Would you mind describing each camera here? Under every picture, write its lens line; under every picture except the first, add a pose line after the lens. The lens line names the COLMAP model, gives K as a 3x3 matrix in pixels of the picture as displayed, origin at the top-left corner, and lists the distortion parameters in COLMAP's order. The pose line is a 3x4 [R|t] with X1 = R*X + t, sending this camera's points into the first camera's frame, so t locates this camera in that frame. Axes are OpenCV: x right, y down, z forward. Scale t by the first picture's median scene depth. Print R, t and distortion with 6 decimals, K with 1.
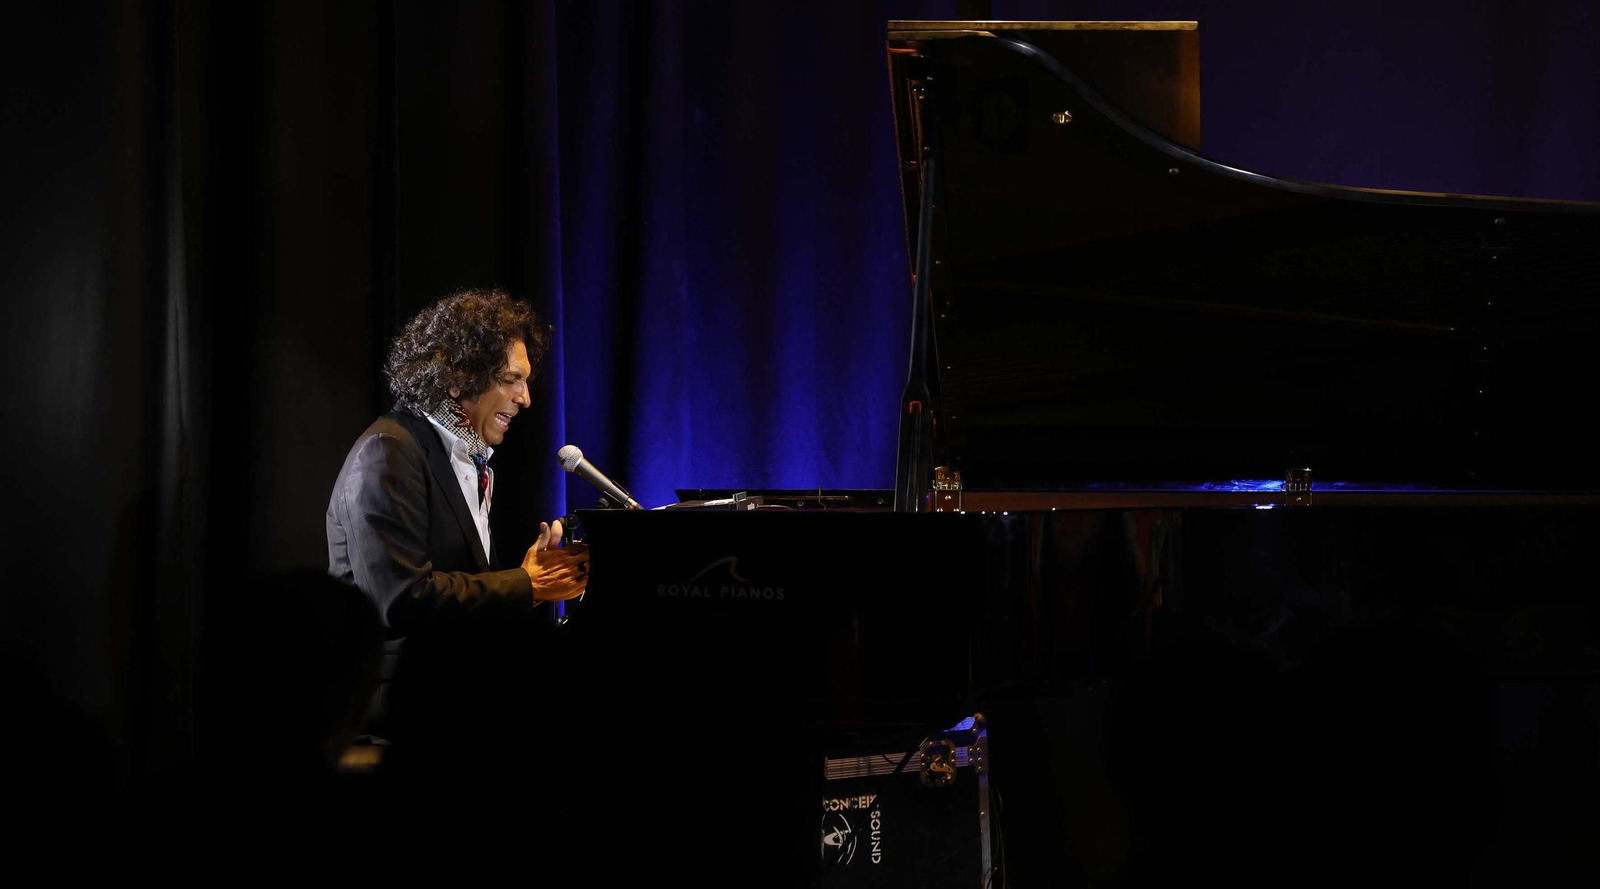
lens RADIAL K [[4520.3, 0, 794.7], [0, 4520.3, 437.0], [0, 0, 1]] dist [0.669545, 0.000000]
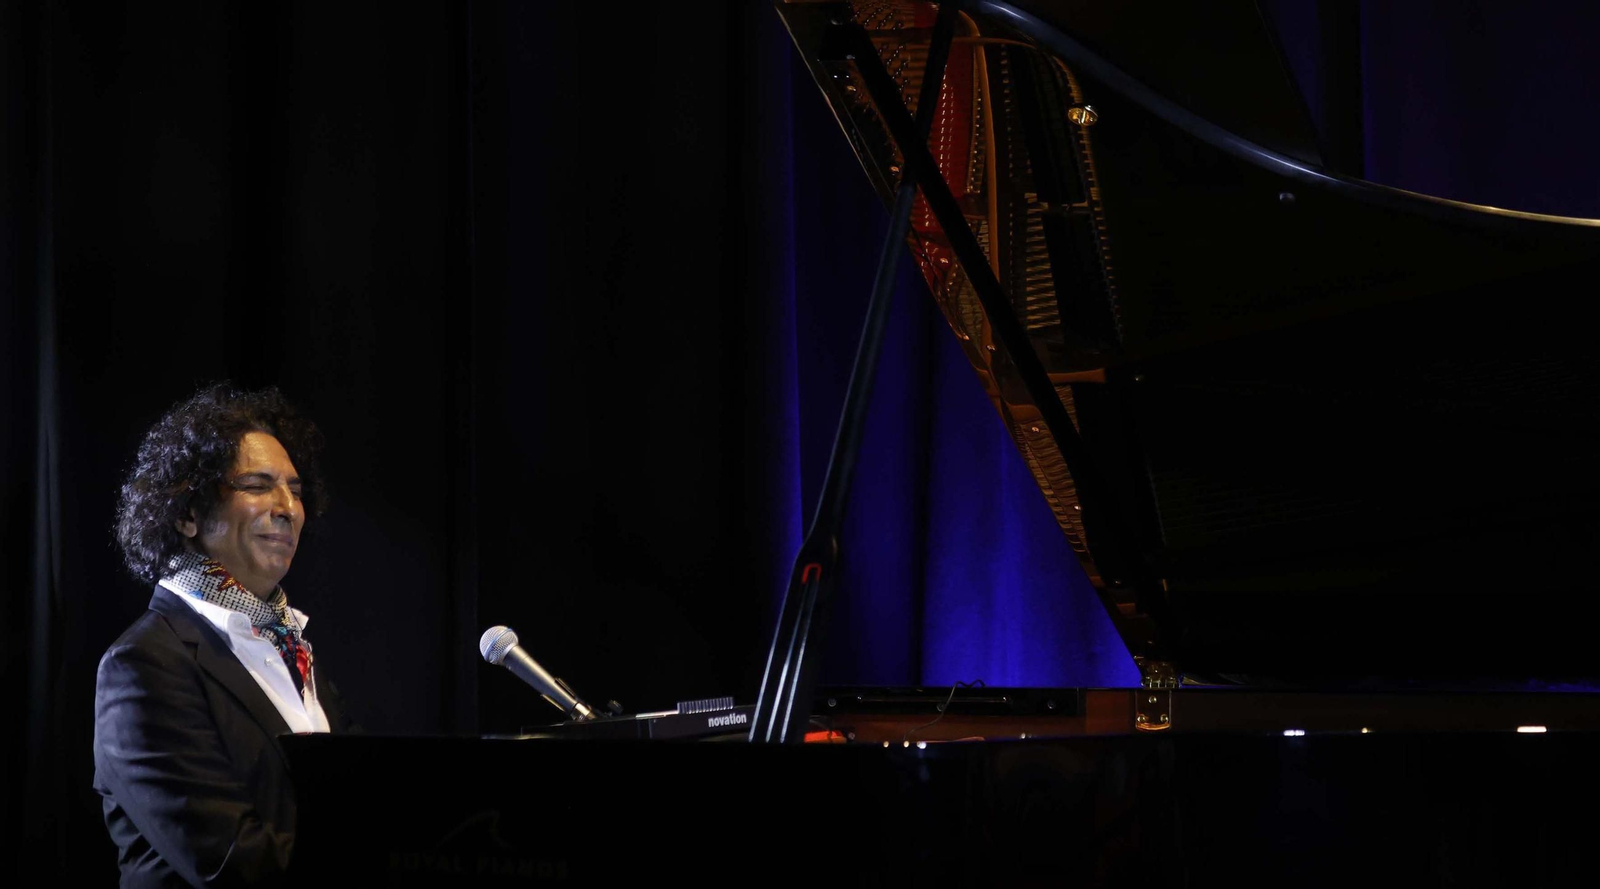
lens RADIAL K [[4611.1, 0, 807.5], [0, 4611.1, 437.6], [0, 0, 1]] dist [0.014340, 0.000000]
pose [[0.957485, -0.011779, -0.288241, 0.188345], [0.003584, 0.999575, -0.028941, -0.006167], [0.288459, 0.026677, 0.957120, 0.340212]]
